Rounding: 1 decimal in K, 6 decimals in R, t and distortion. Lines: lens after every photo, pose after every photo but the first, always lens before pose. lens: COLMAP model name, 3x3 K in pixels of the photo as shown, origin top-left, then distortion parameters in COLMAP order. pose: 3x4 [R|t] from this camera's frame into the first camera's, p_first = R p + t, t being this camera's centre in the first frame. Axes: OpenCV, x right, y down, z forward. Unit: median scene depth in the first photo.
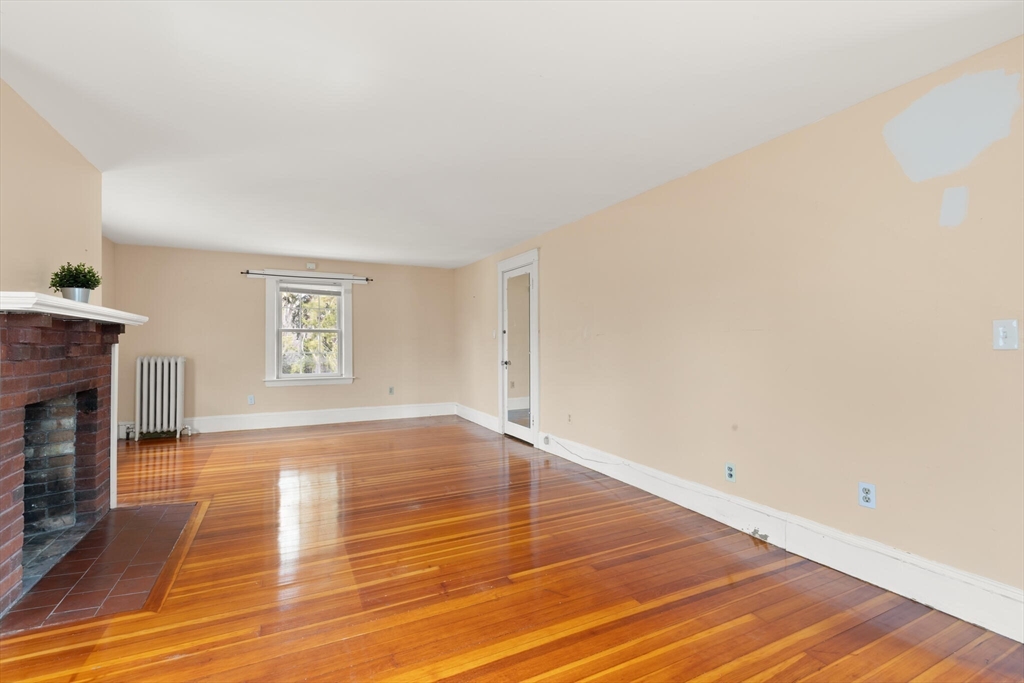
lens RADIAL K [[475.6, 0, 511.6], [0, 475.6, 343.7], [0, 0, 1]] dist [0.009088, -0.001103]
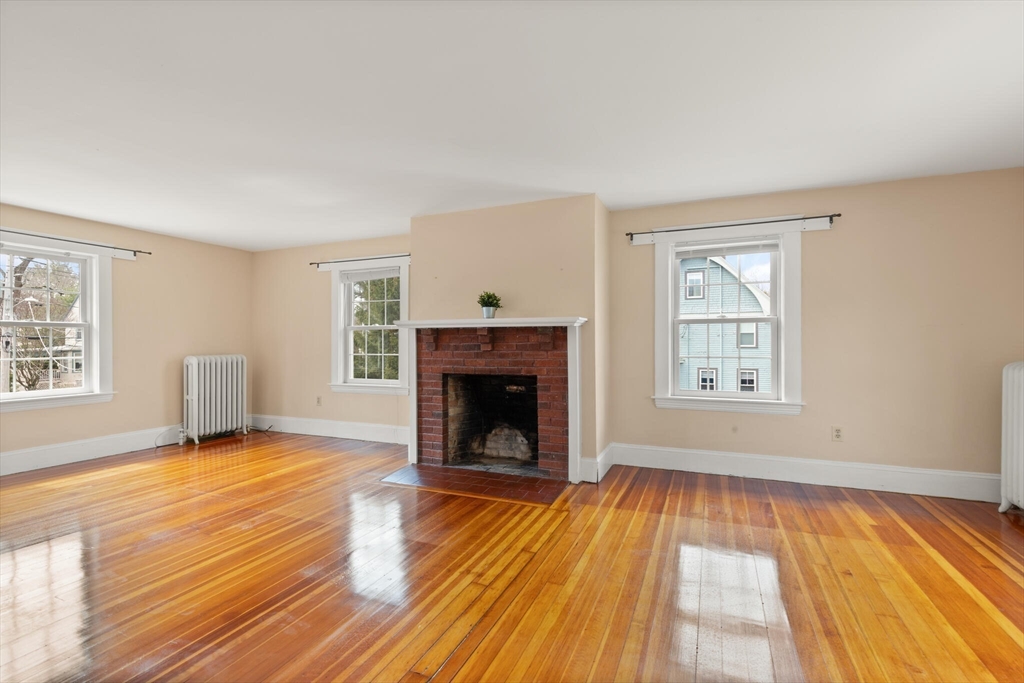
lens RADIAL K [[475.6, 0, 516.9], [0, 475.6, 340.9], [0, 0, 1]] dist [0.009088, -0.001103]
pose [[-0.767857, 0.002245, -0.640617, 0.018515], [0.011838, 0.999873, -0.010686, 0.012547], [0.640512, -0.015789, -0.767786, 2.093716]]
